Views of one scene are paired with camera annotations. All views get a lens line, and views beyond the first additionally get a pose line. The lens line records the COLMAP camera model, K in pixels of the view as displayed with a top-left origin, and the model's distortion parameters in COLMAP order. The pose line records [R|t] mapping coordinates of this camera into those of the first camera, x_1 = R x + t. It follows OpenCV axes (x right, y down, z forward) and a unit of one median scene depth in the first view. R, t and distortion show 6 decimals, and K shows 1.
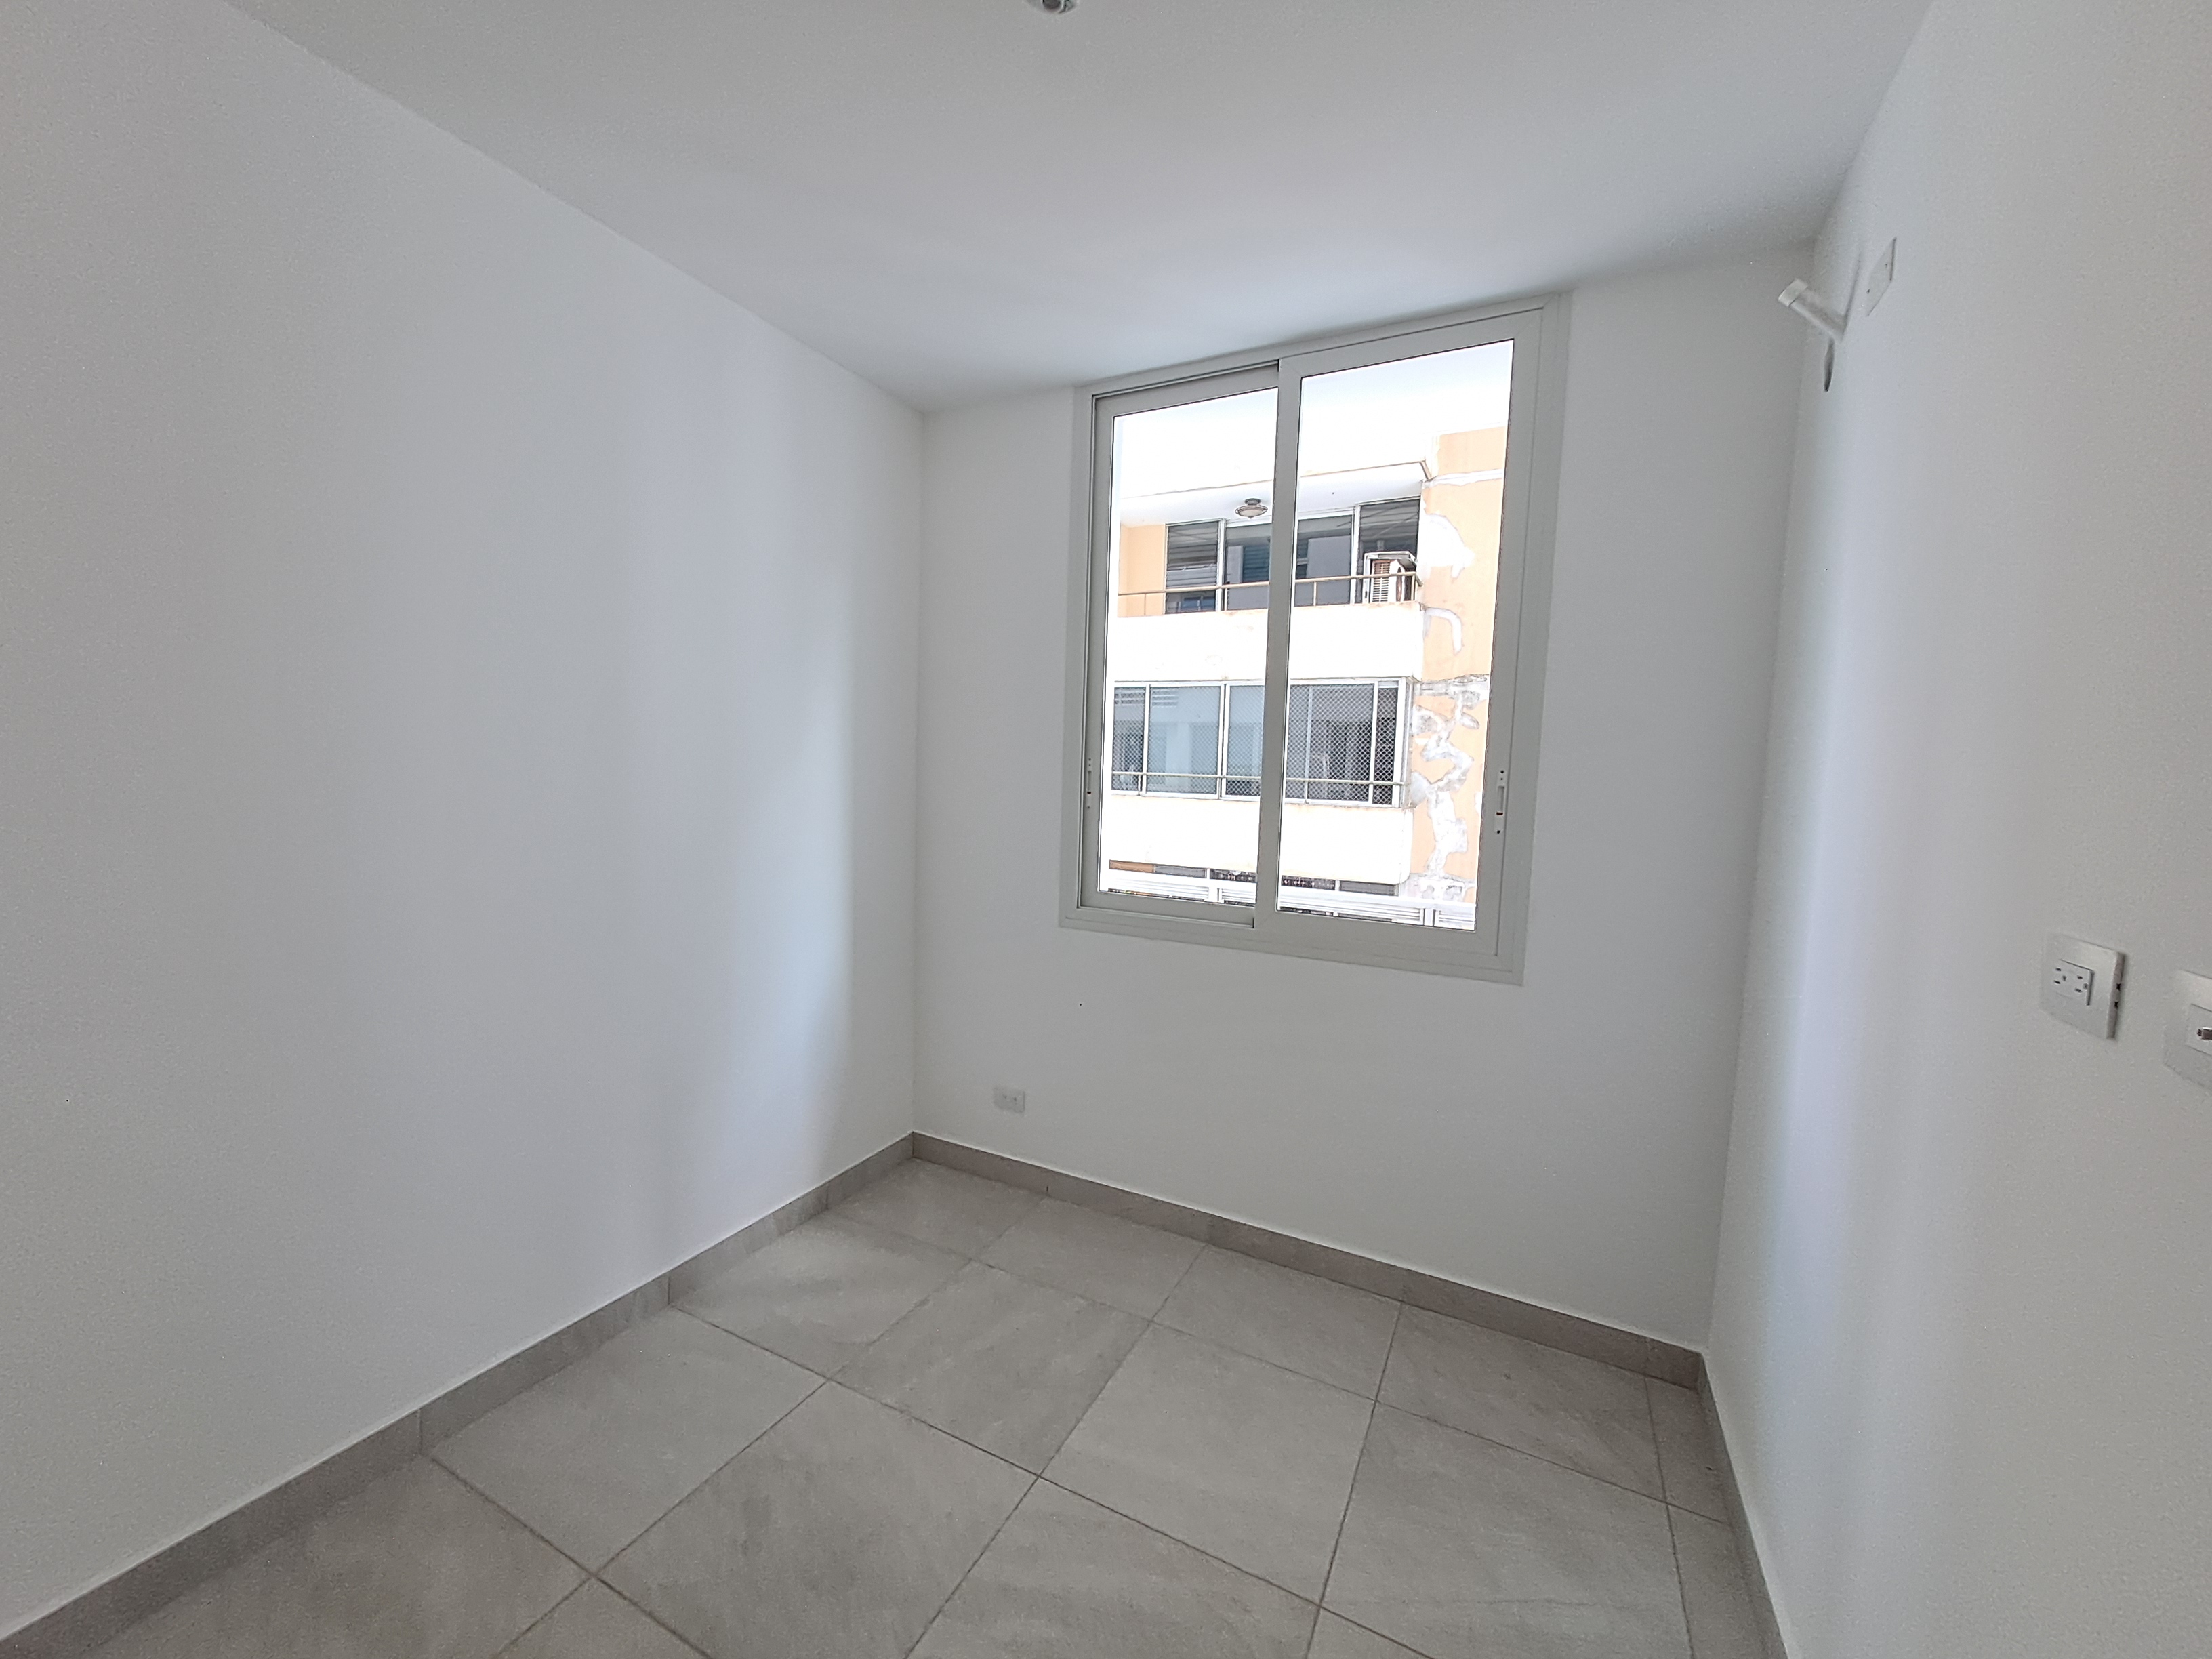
lens RADIAL K [[866.3, 0, 1100.7], [0, 866.3, 836.5], [0, 0, 1]] dist [0.000949, -0.000091]
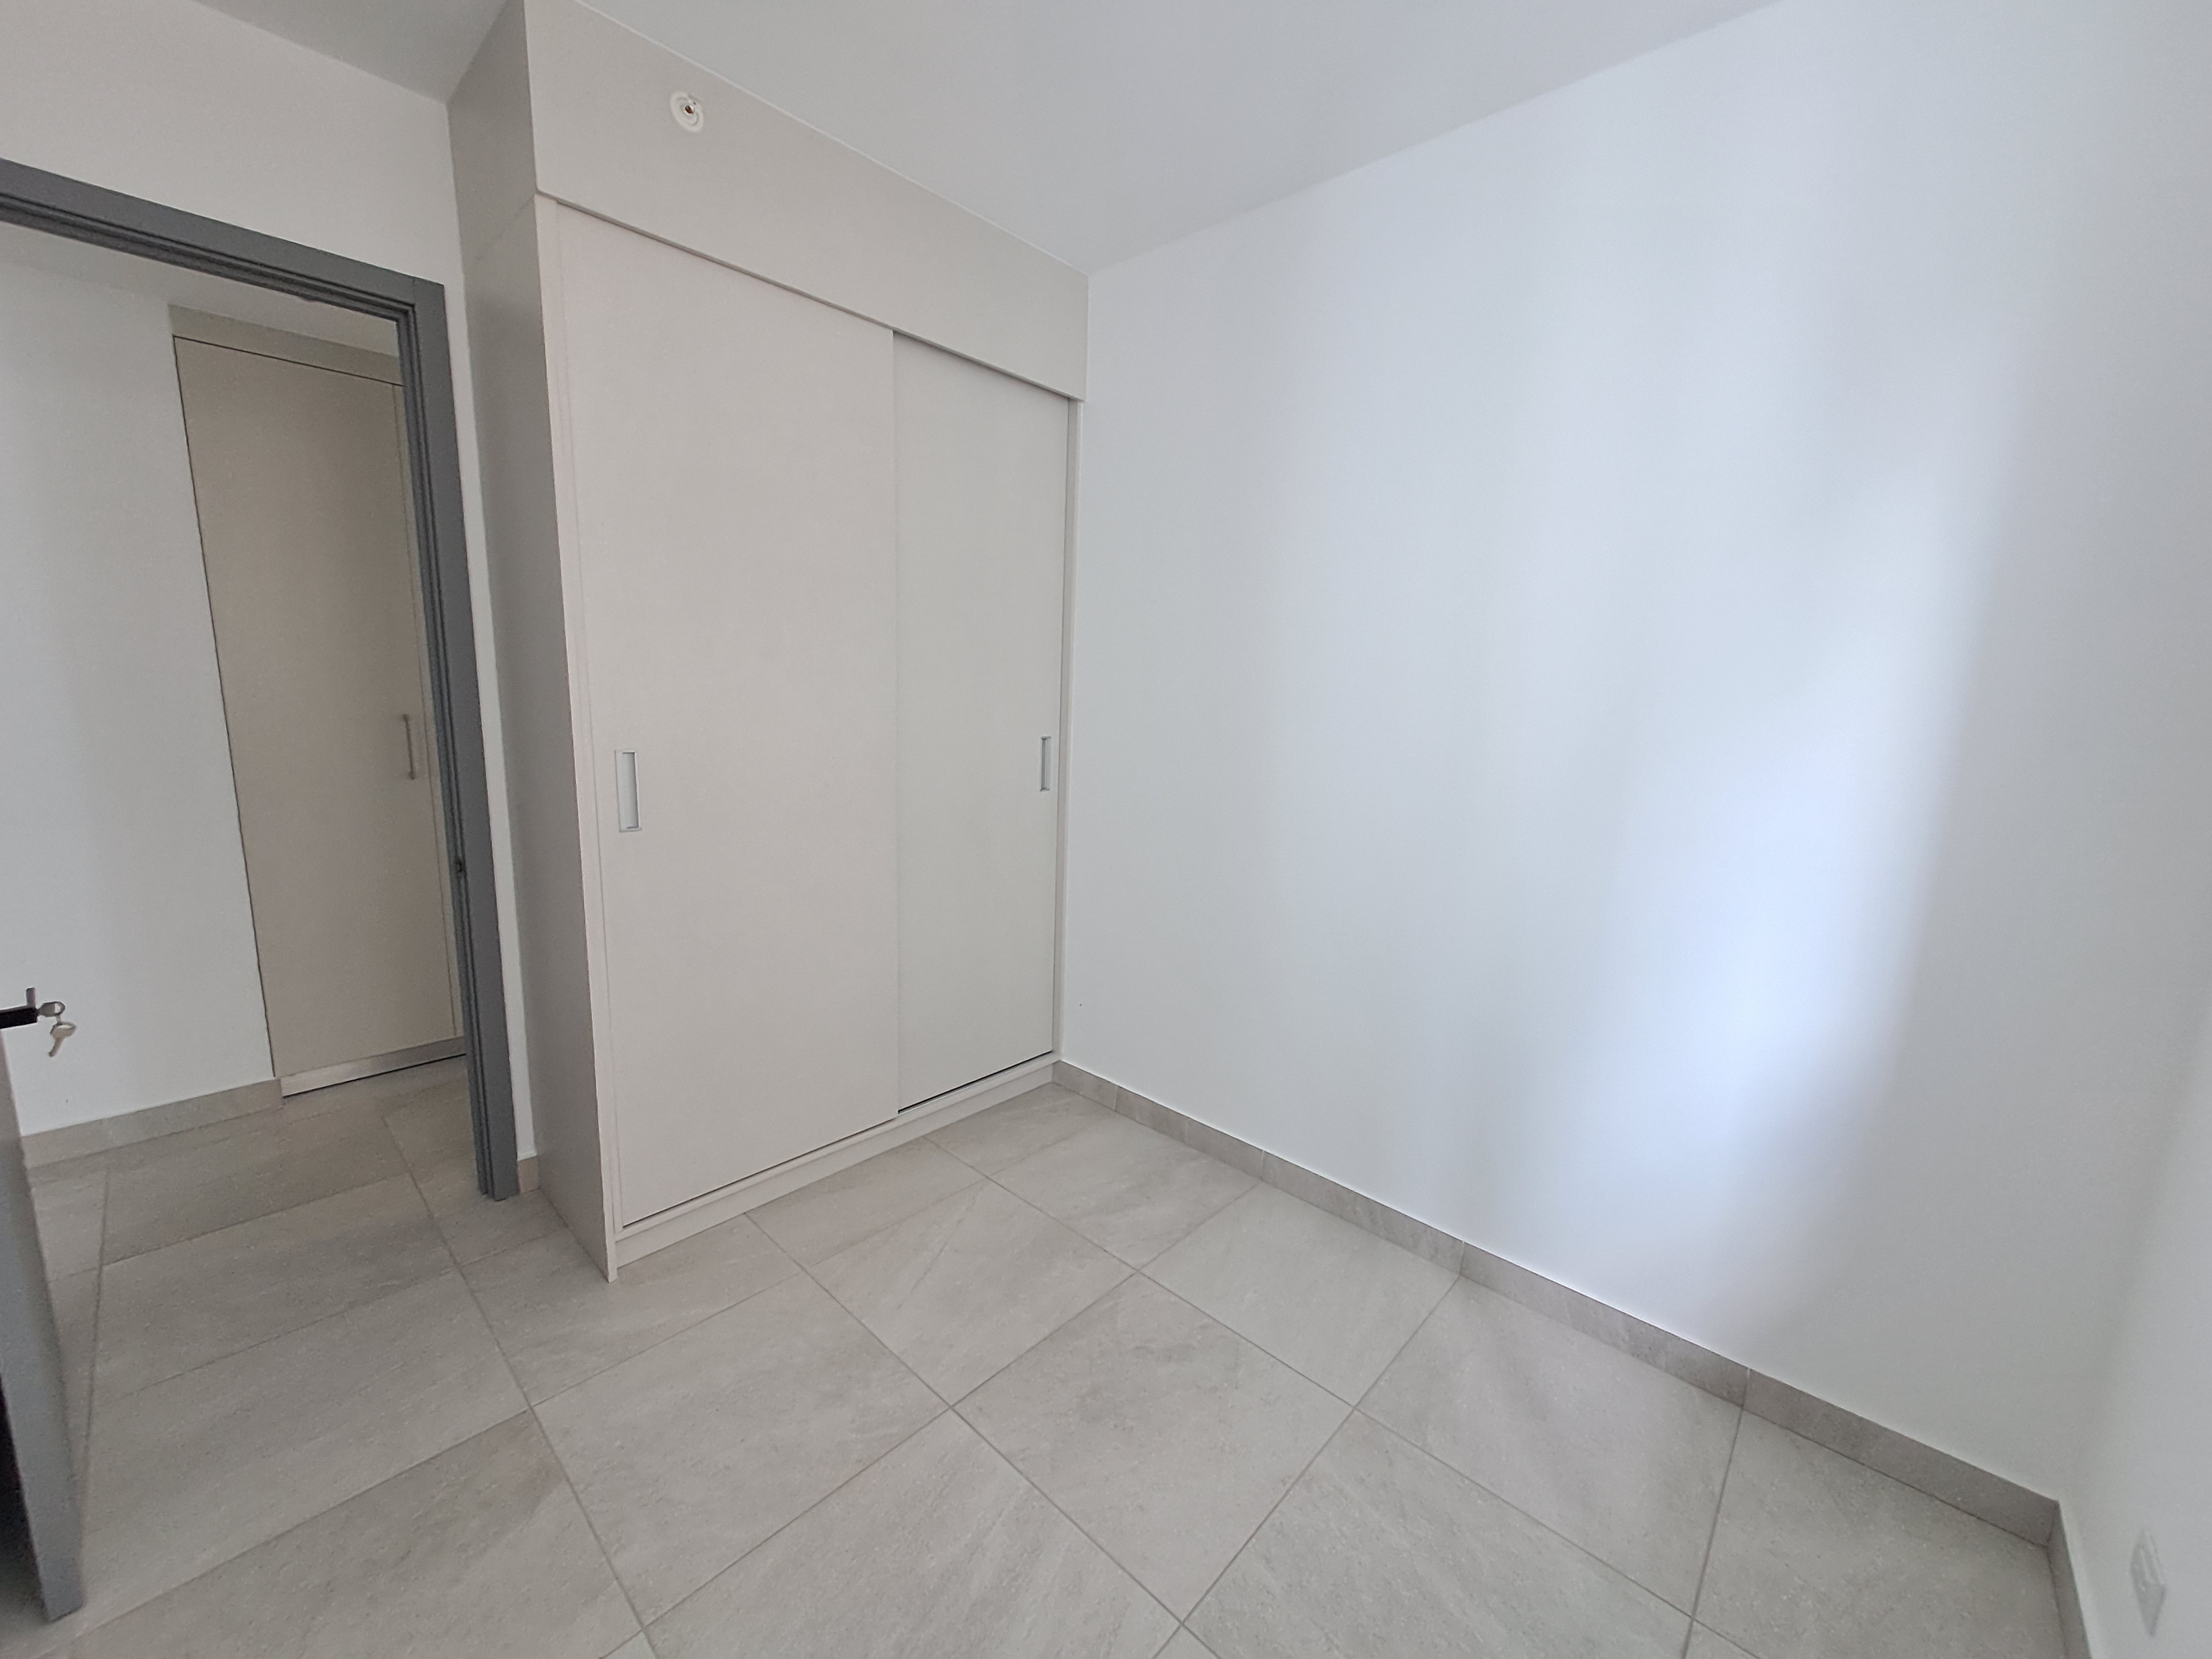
lens RADIAL K [[866.3, 0, 1106.1], [0, 866.3, 832.8], [0, 0, 1]] dist [0.000949, -0.000091]
pose [[-0.266276, 0.113939, -0.957139, 0.137627], [-0.121340, 0.981127, 0.150551, -0.008758], [0.956229, 0.156227, -0.247425, 0.238692]]
